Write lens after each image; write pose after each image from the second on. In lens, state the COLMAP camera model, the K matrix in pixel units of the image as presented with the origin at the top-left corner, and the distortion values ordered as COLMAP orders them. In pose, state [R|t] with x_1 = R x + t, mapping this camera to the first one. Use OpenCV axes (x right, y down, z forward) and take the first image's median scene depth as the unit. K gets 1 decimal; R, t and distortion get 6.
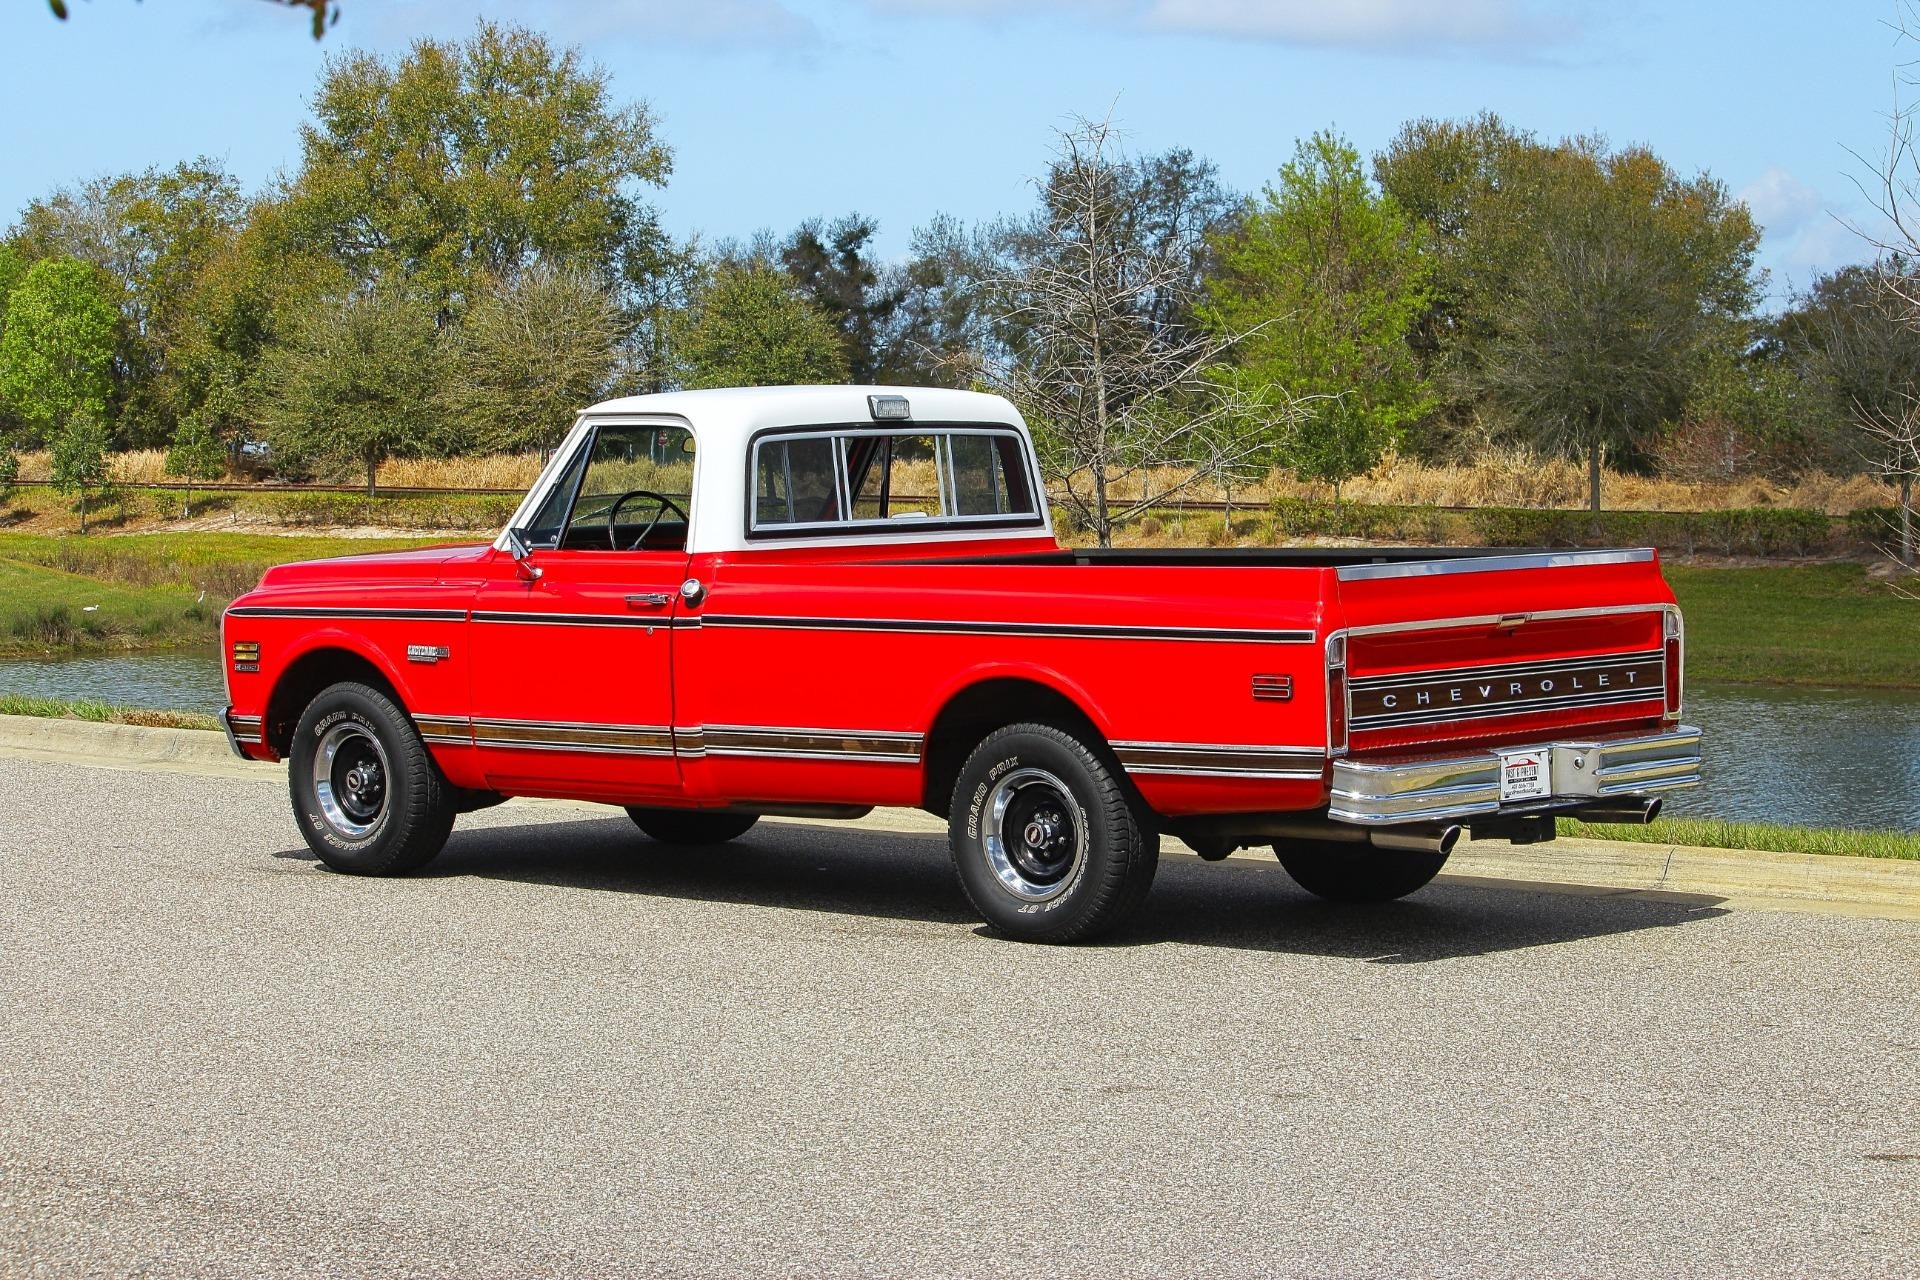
lens RADIAL K [[4751.6, 0, 960.0], [0, 4751.6, 640.0], [0, 0, 1]] dist [-0.292098, -1.030844]
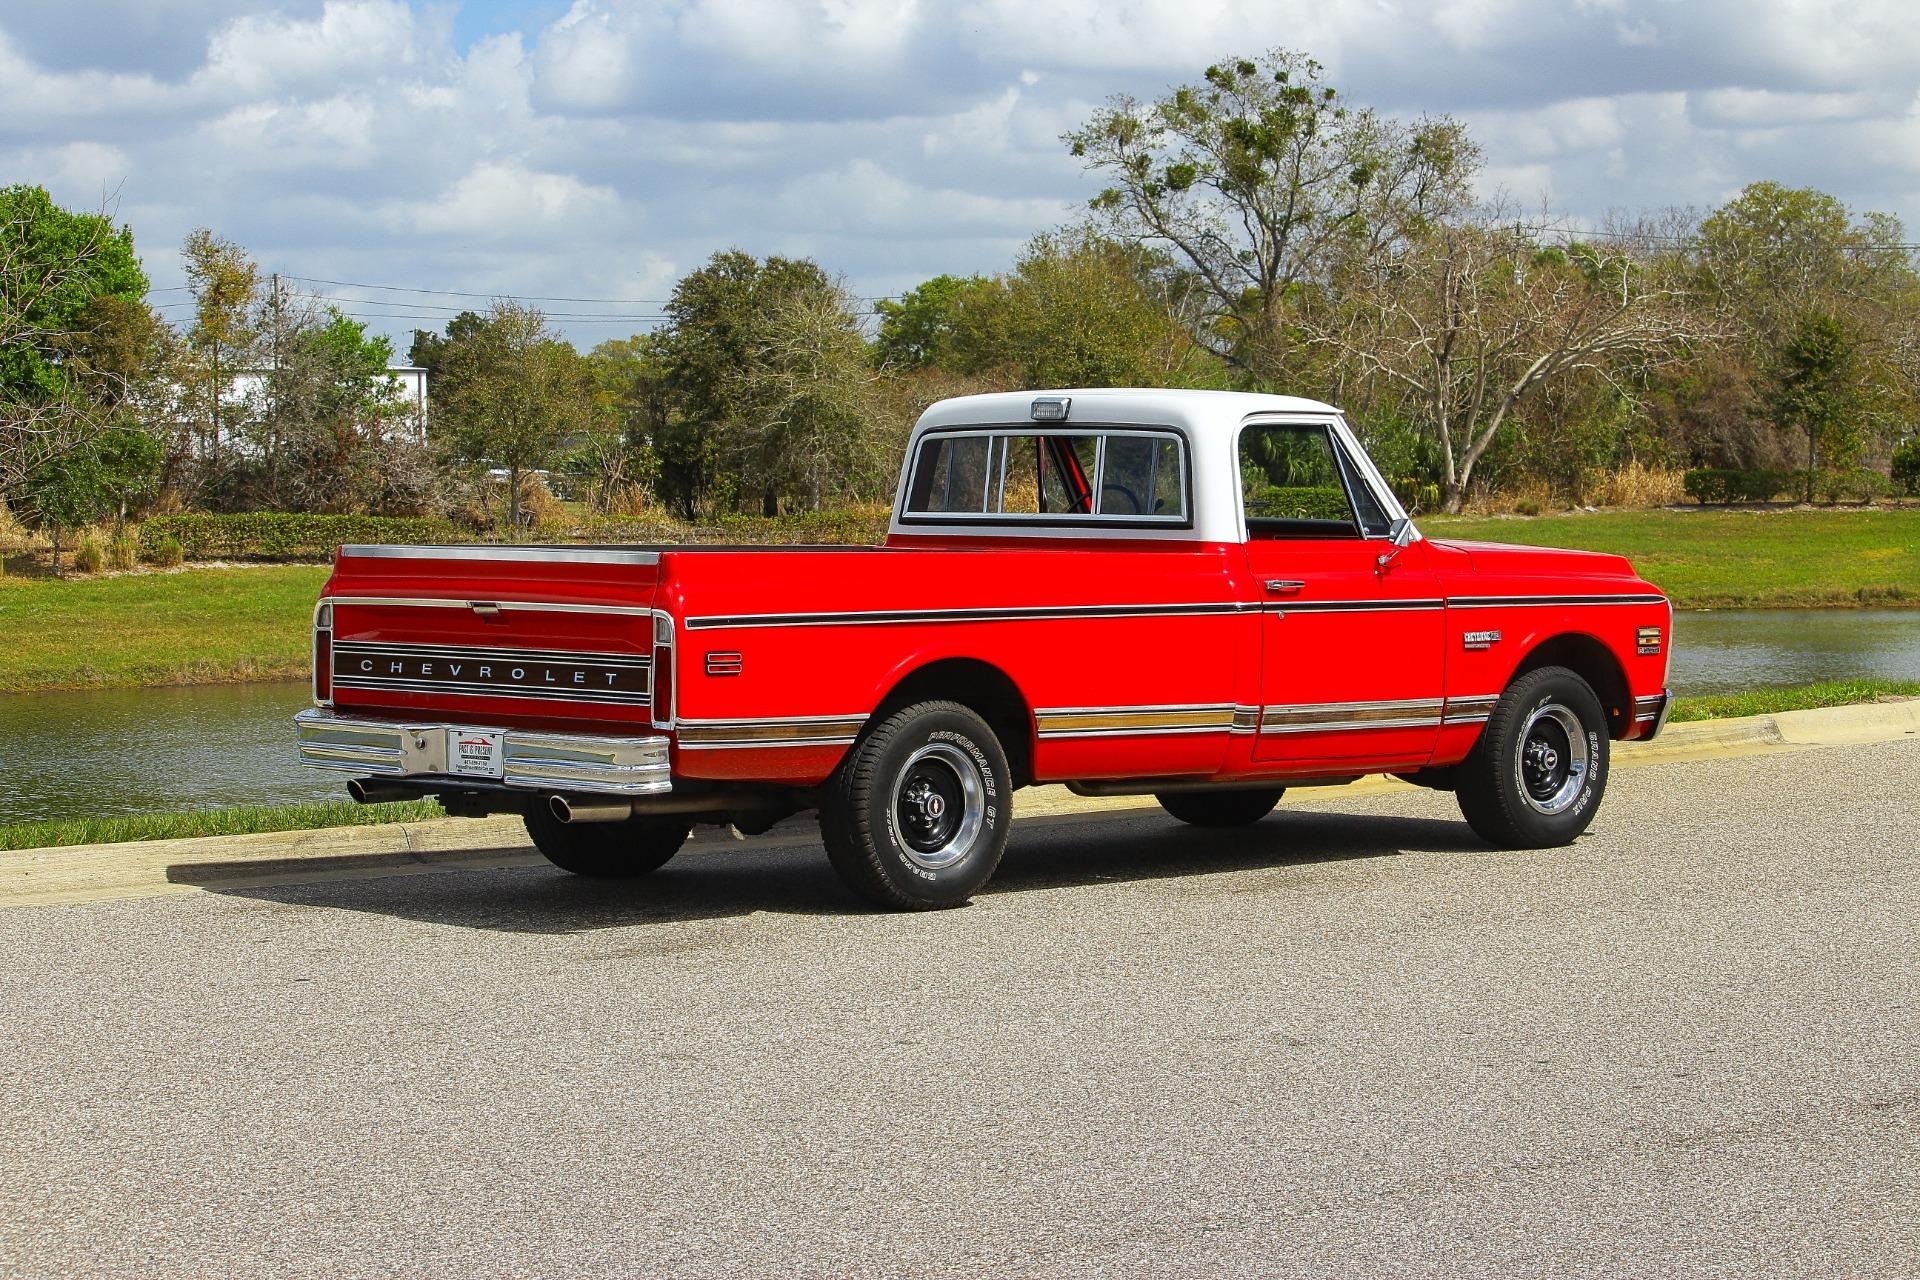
lens RADIAL K [[4829.3, 0, 959.1], [0, 4829.3, 554.7], [0, 0, 1]] dist [-0.363124, -0.614426]
pose [[-0.074505, 0.032195, -0.996701, 1.047715], [-0.053299, 0.997922, 0.036219, -0.053743], [0.995795, 0.055821, -0.072635, 1.045169]]
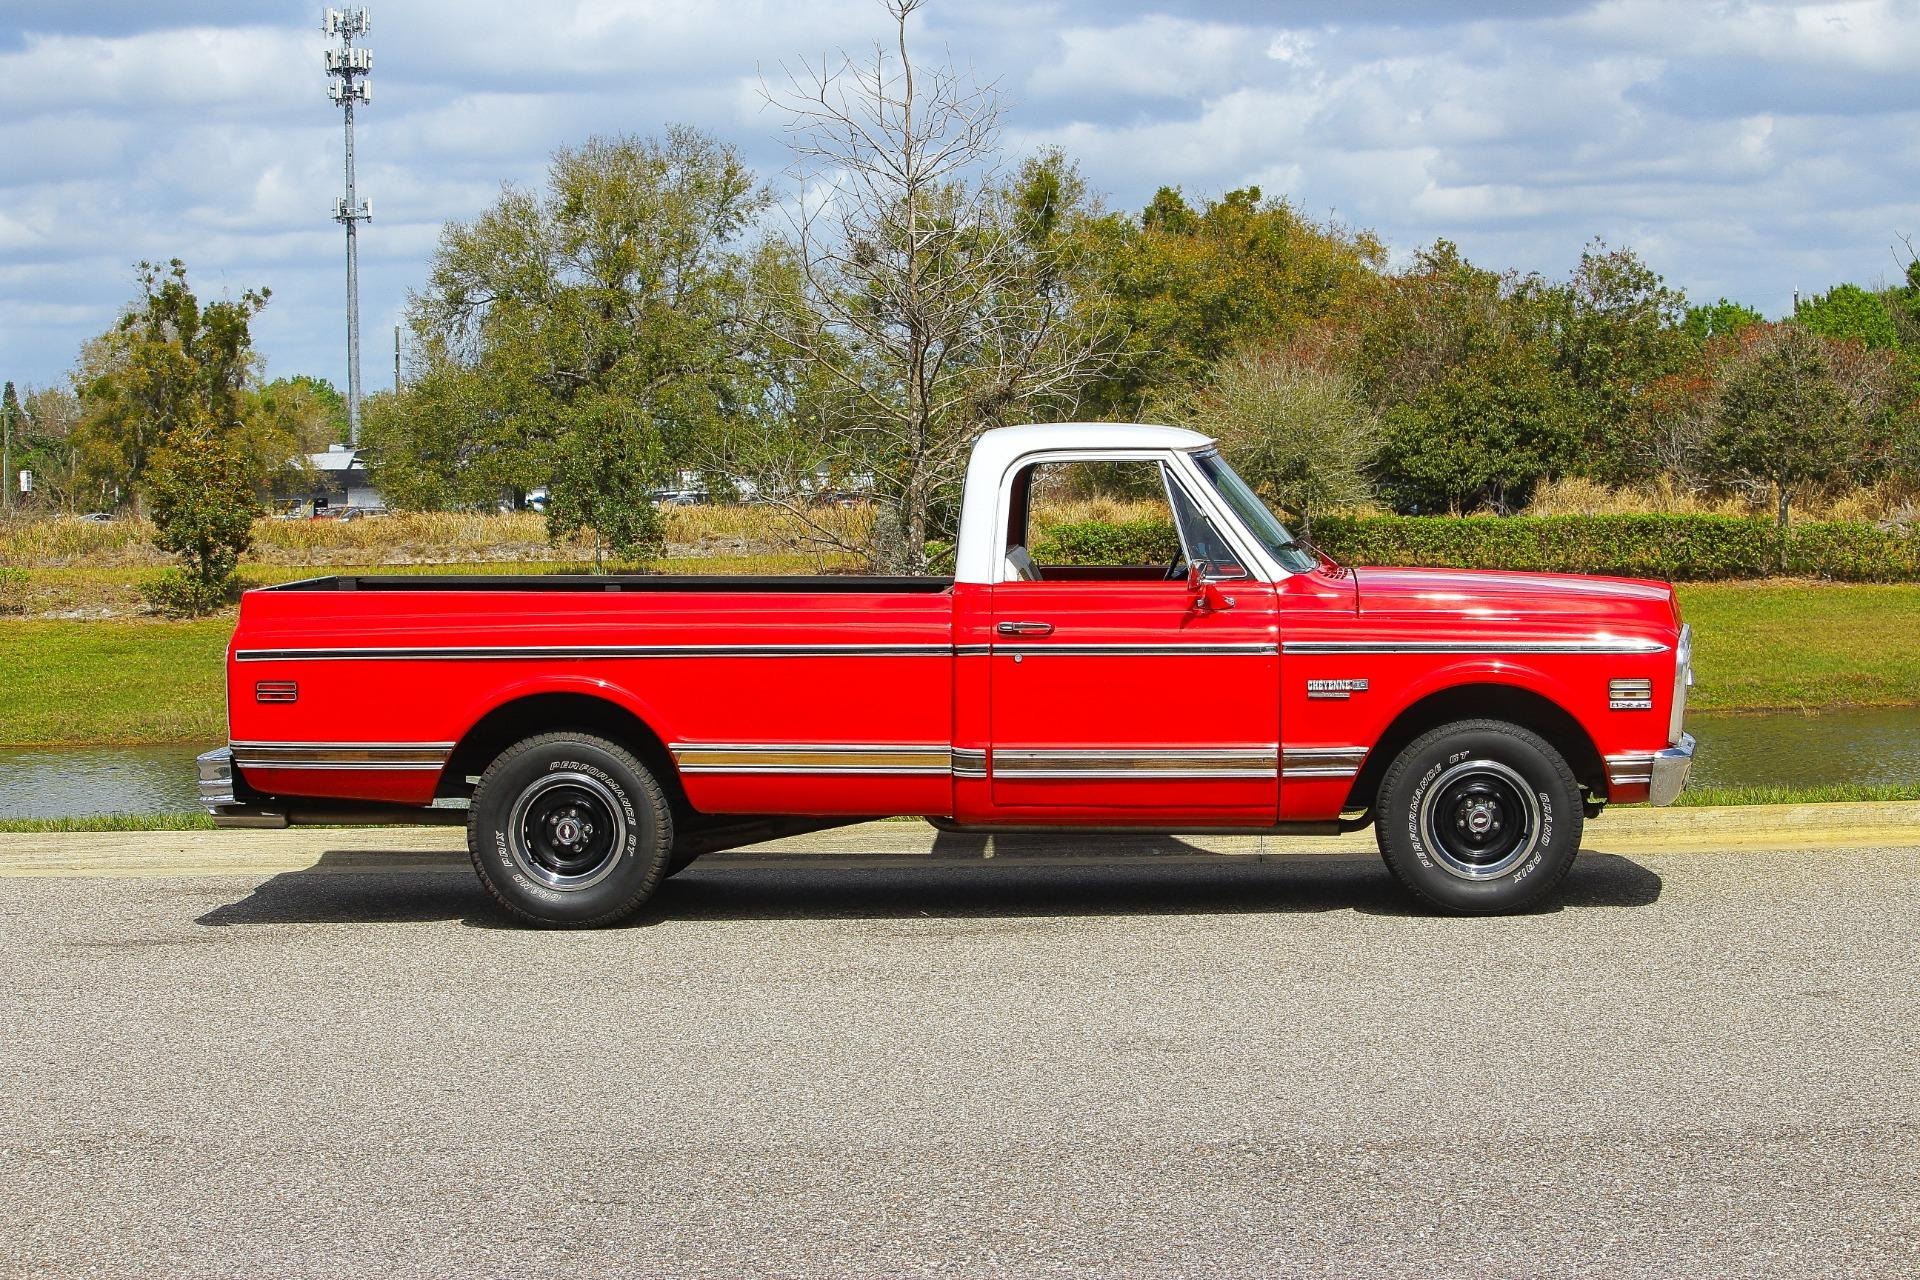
lens RADIAL K [[4892.9, 0, 958.8], [0, 4892.9, 667.2], [0, 0, 1]] dist [-0.452588, 0.157719]
pose [[-0.784580, 0.053237, -0.617738, 0.659603], [-0.010762, 0.994988, 0.099417, -0.107083], [0.619934, 0.084649, -0.780075, 1.831650]]
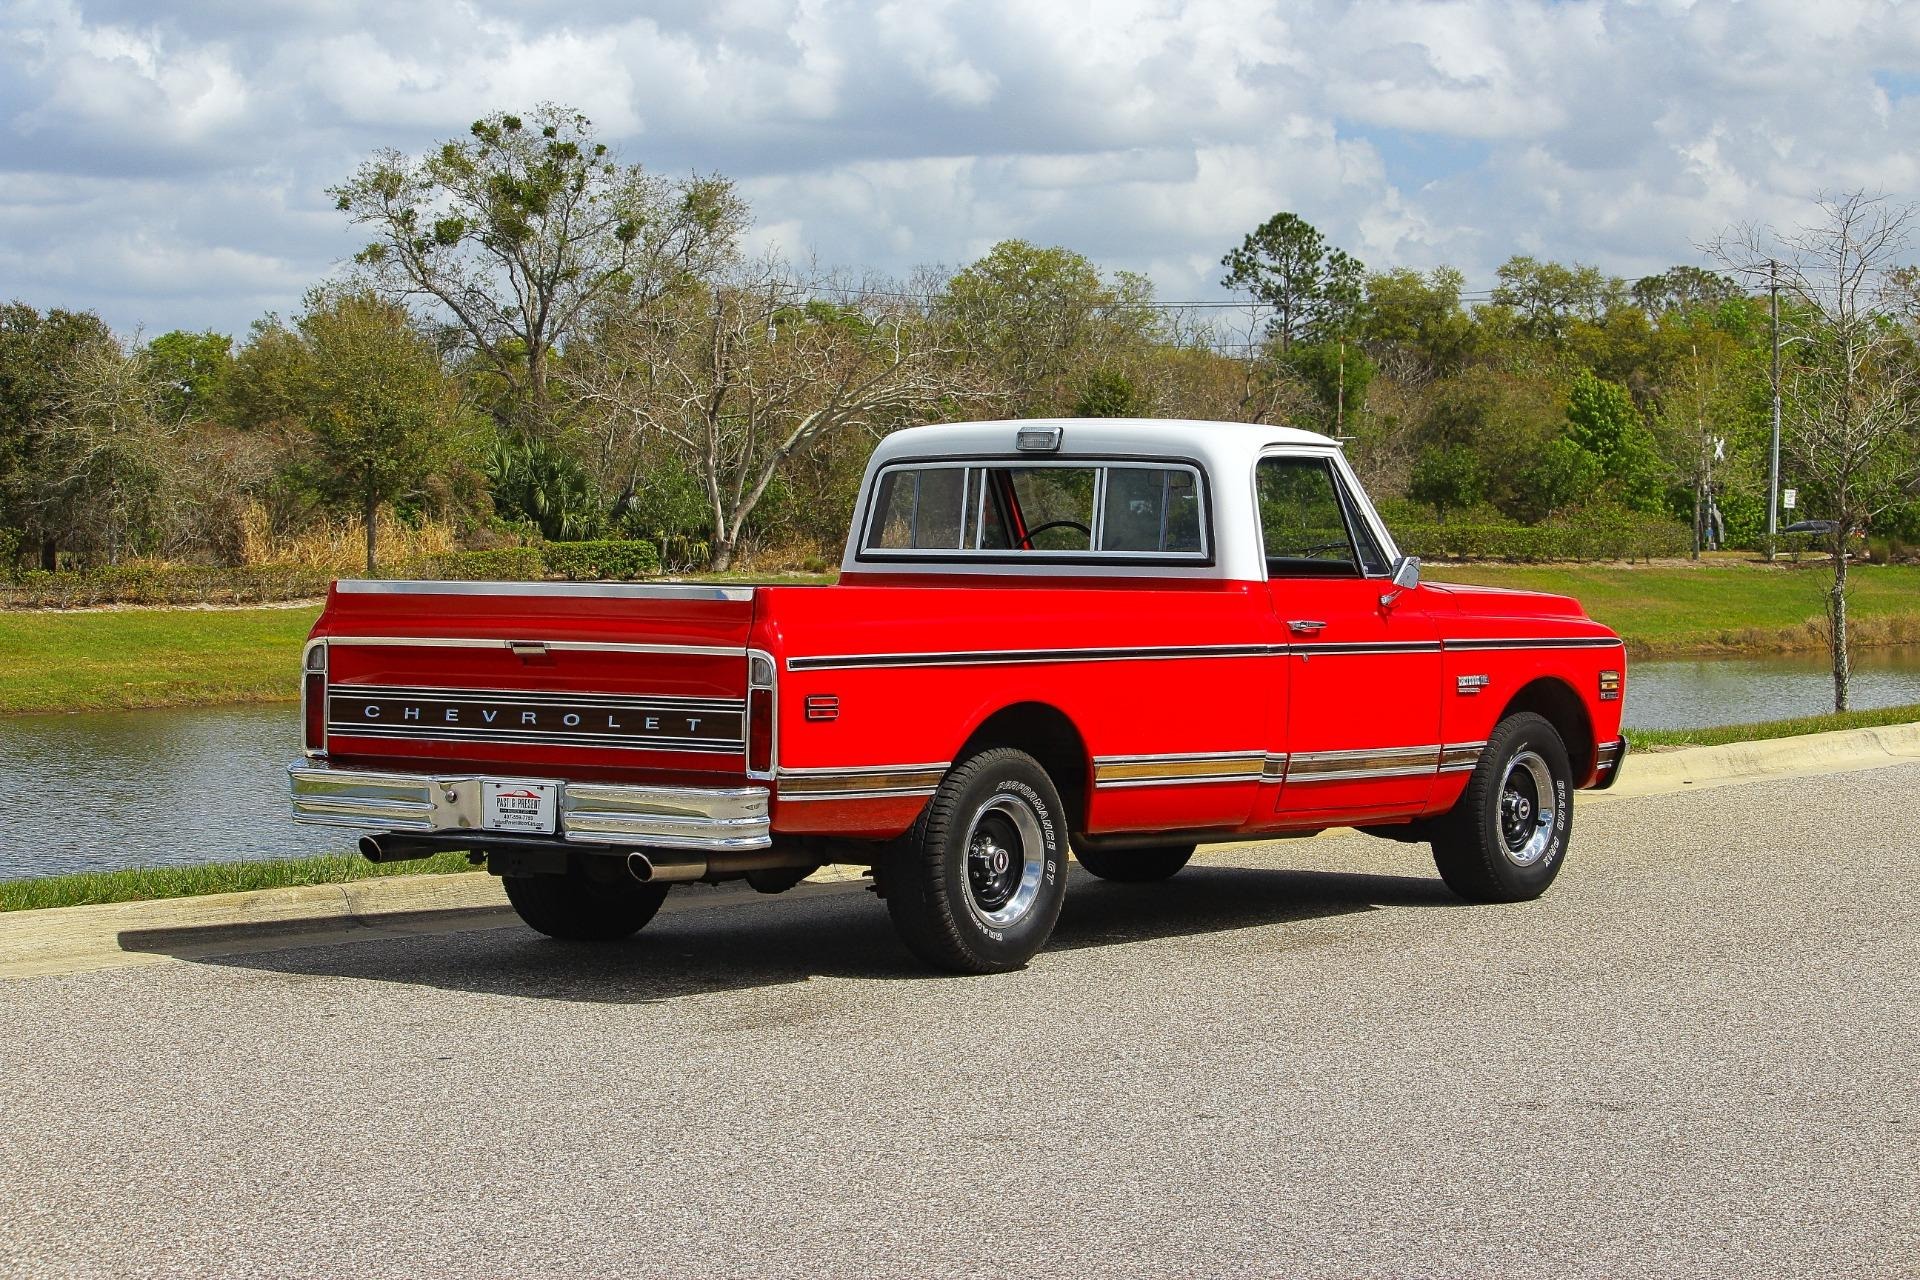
lens RADIAL K [[4829.3, 0, 959.1], [0, 4829.3, 554.7], [0, 0, 1]] dist [-0.363124, -0.614426]
pose [[0.090514, 0.019947, -0.995695, 0.981565], [-0.060005, 0.998092, 0.014540, -0.037990], [0.994086, 0.058431, 0.091539, 0.879385]]
